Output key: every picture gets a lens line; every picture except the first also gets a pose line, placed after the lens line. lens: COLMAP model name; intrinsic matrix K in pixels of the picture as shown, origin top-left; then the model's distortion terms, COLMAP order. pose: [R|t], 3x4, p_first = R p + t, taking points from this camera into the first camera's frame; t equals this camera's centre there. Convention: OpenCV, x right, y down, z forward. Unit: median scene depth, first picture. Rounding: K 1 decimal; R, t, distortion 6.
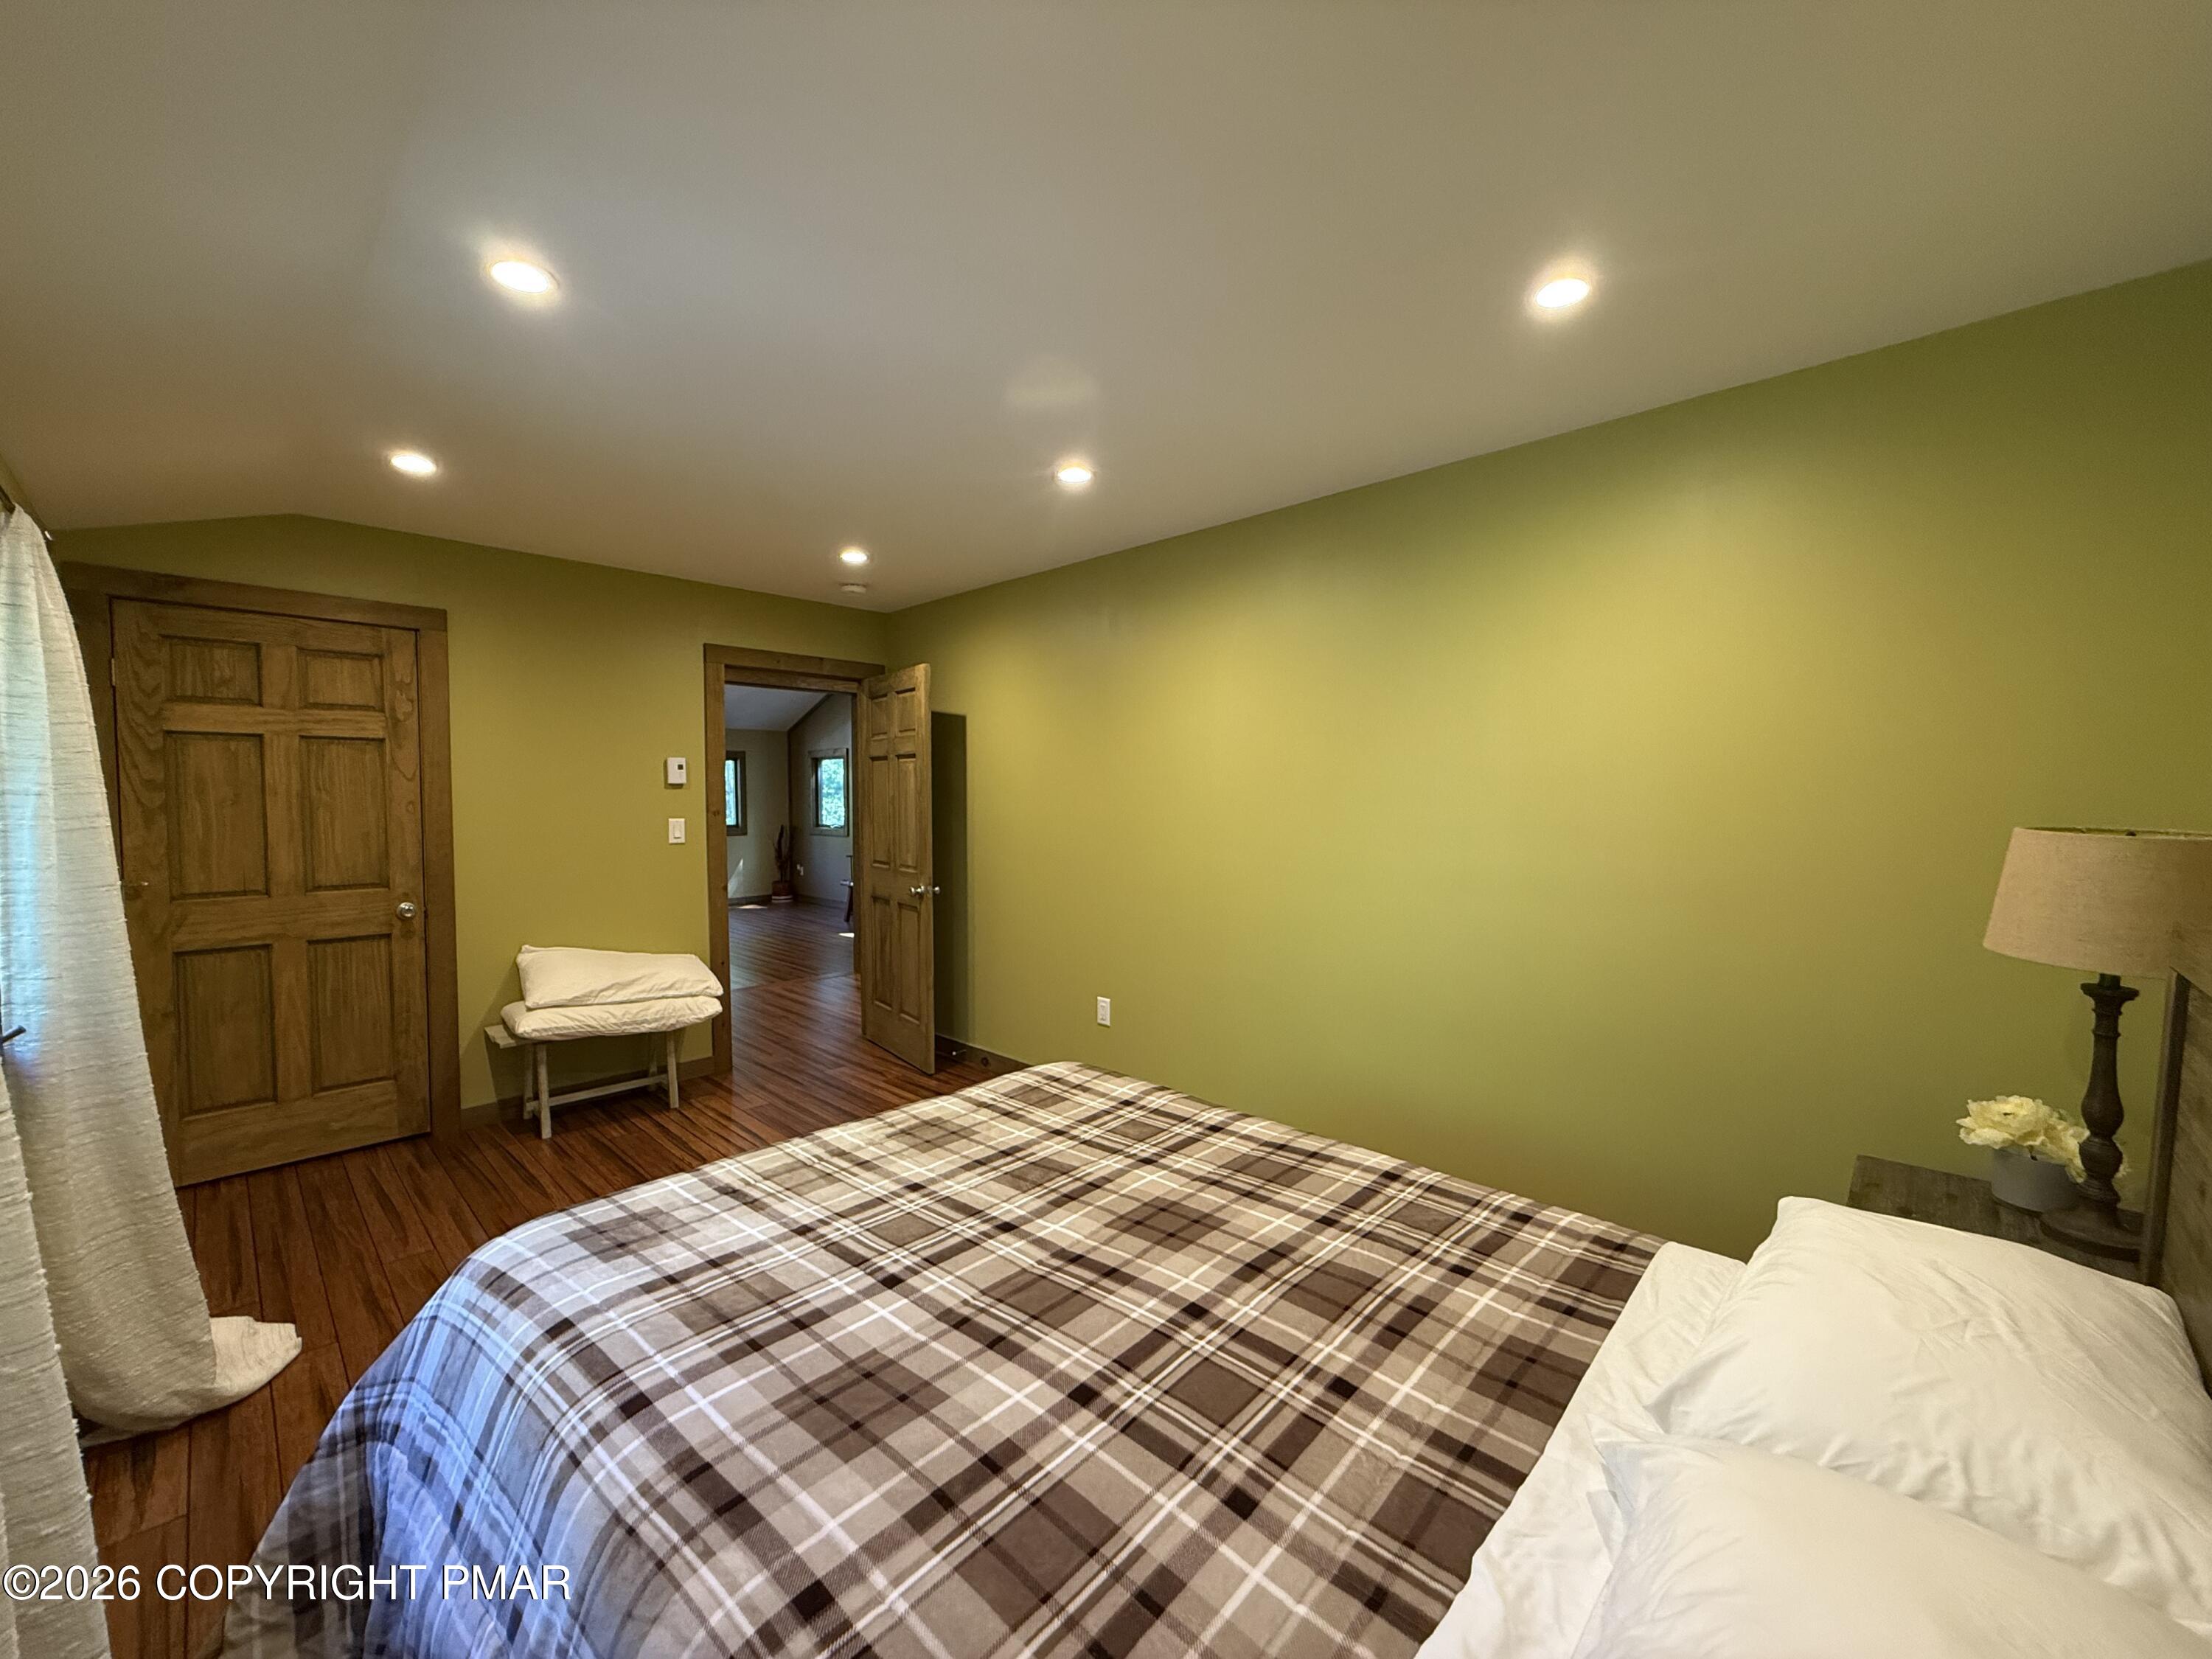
lens RADIAL K [[876.7, 0, 1104.0], [0, 876.7, 835.5], [0, 0, 1]] dist [-0.002413, 0.000720]
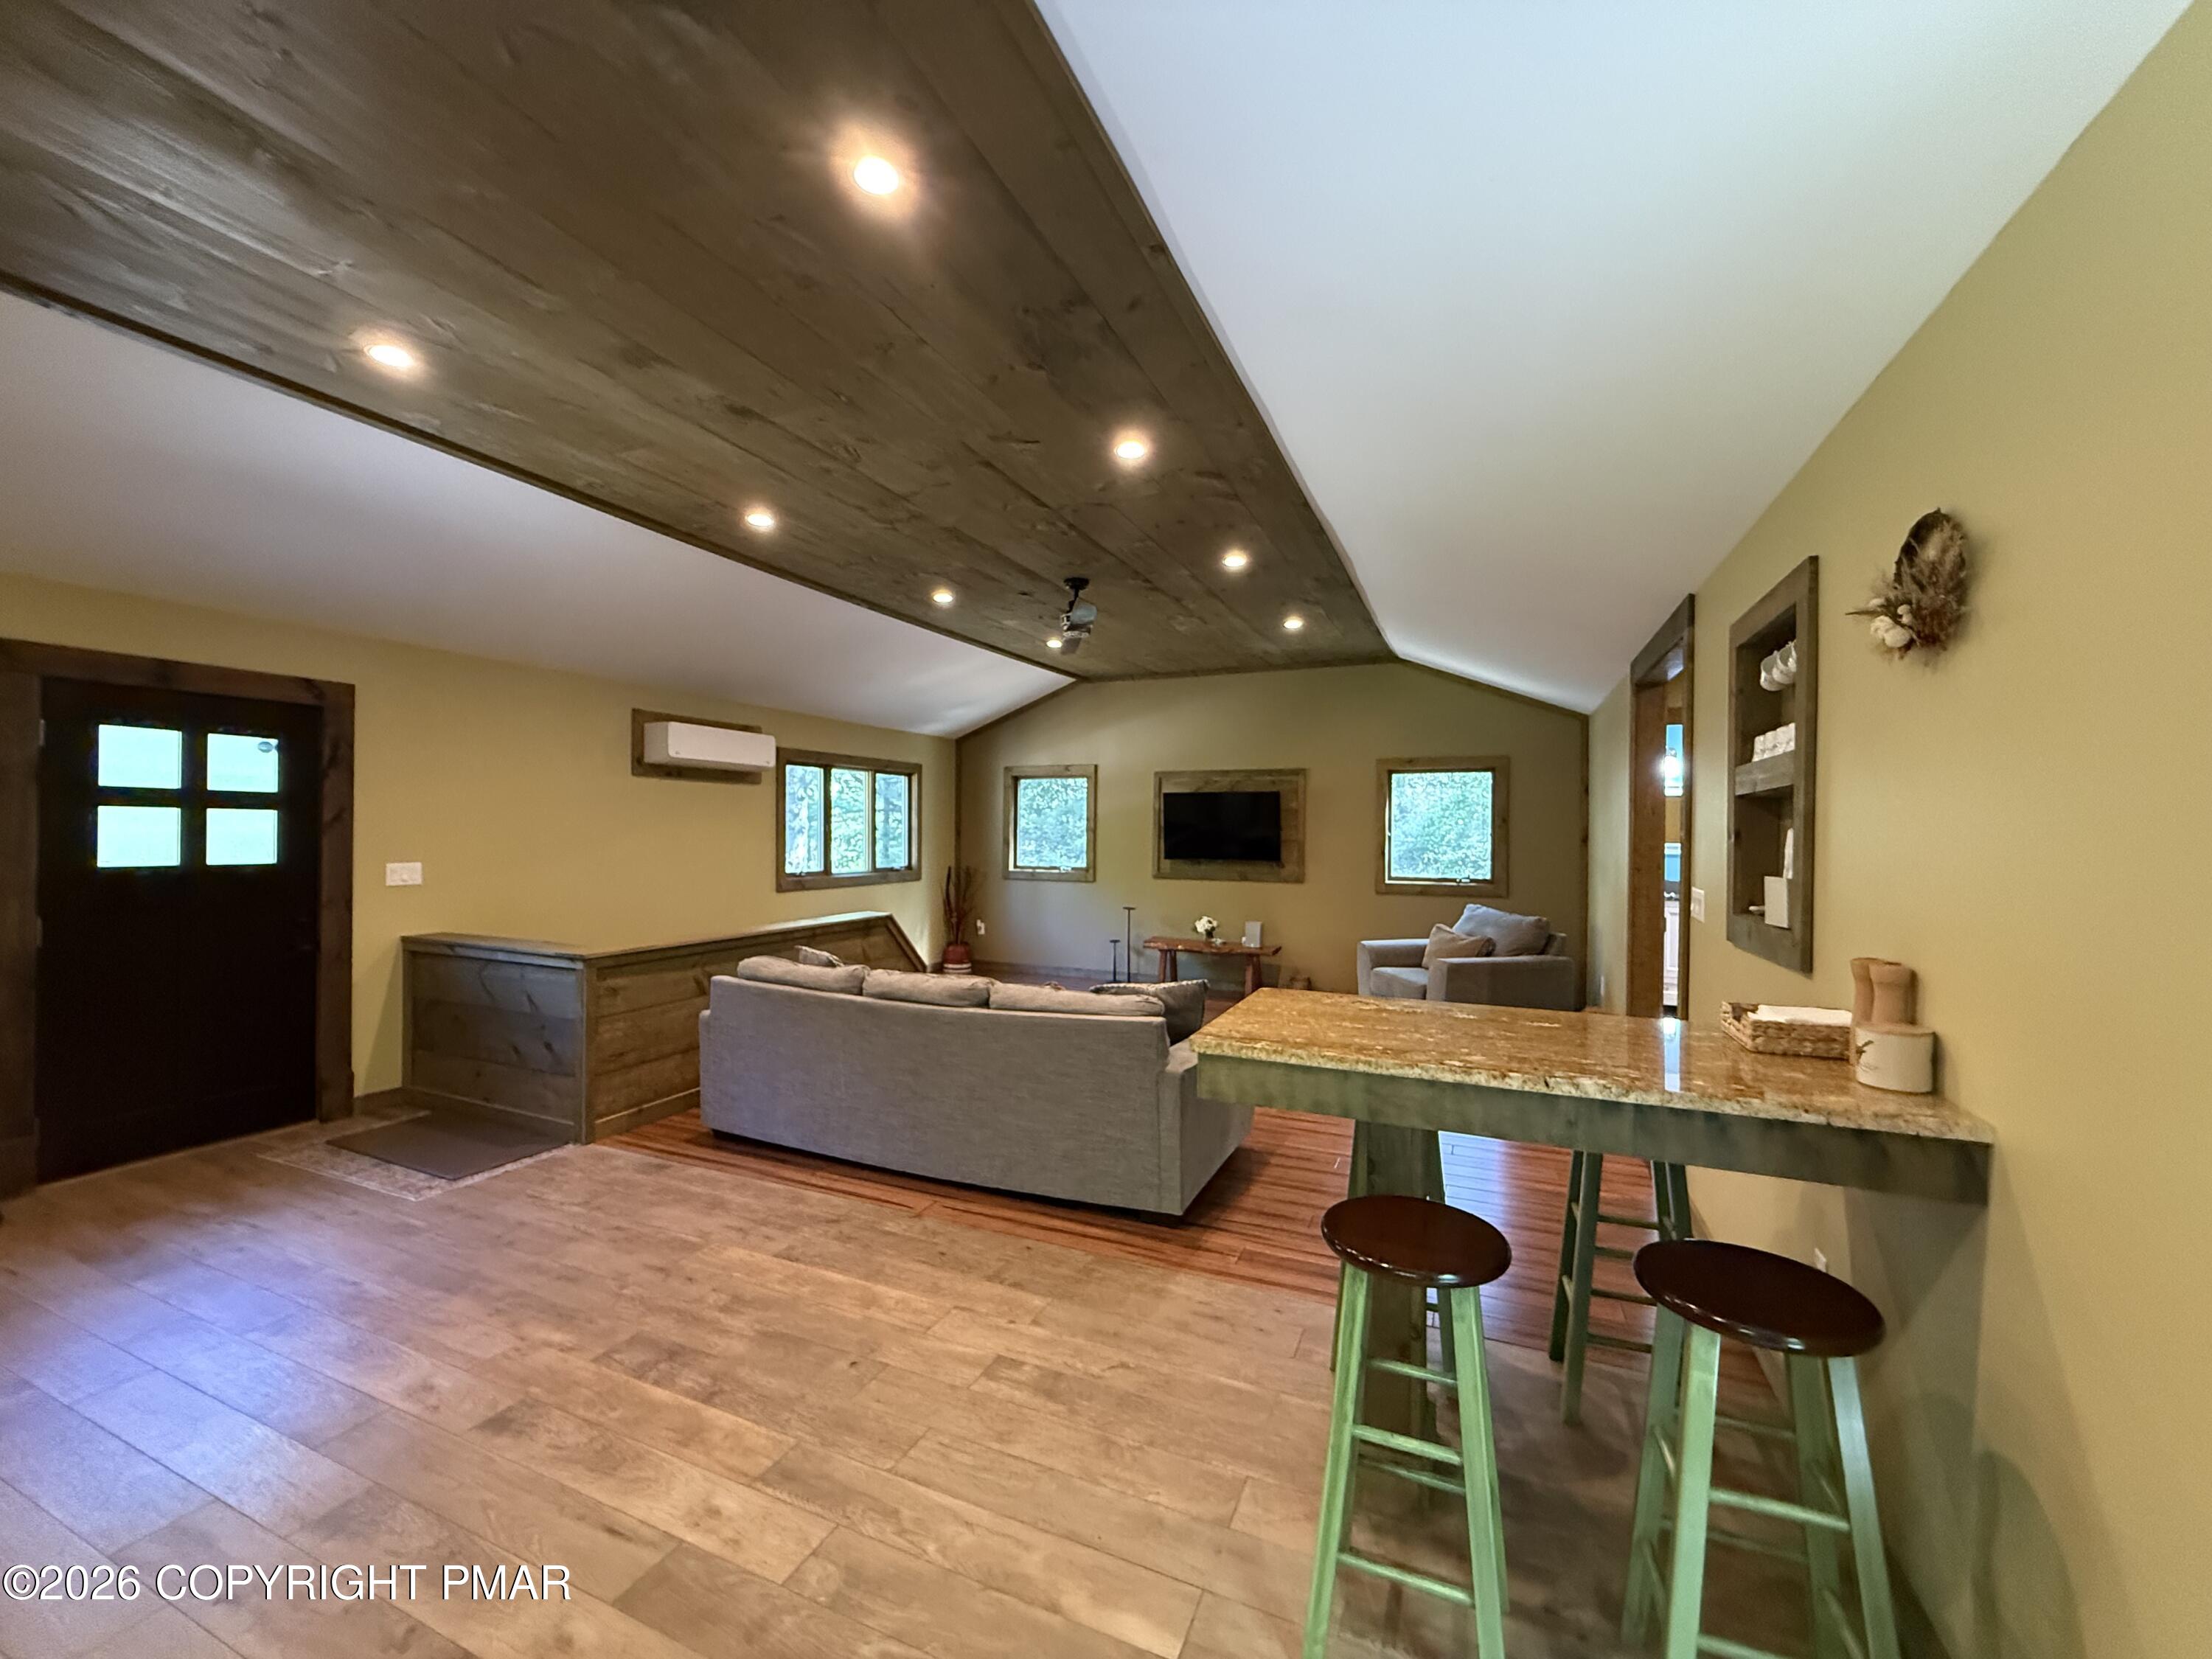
lens RADIAL K [[876.7, 0, 1103.8], [0, 876.7, 830.3], [0, 0, 1]] dist [-0.002413, 0.000720]
pose [[0.938666, 0.012402, 0.344604, -0.512217], [0.002819, 0.999044, -0.043634, -0.009774], [-0.344816, 0.041929, 0.937733, 0.276248]]
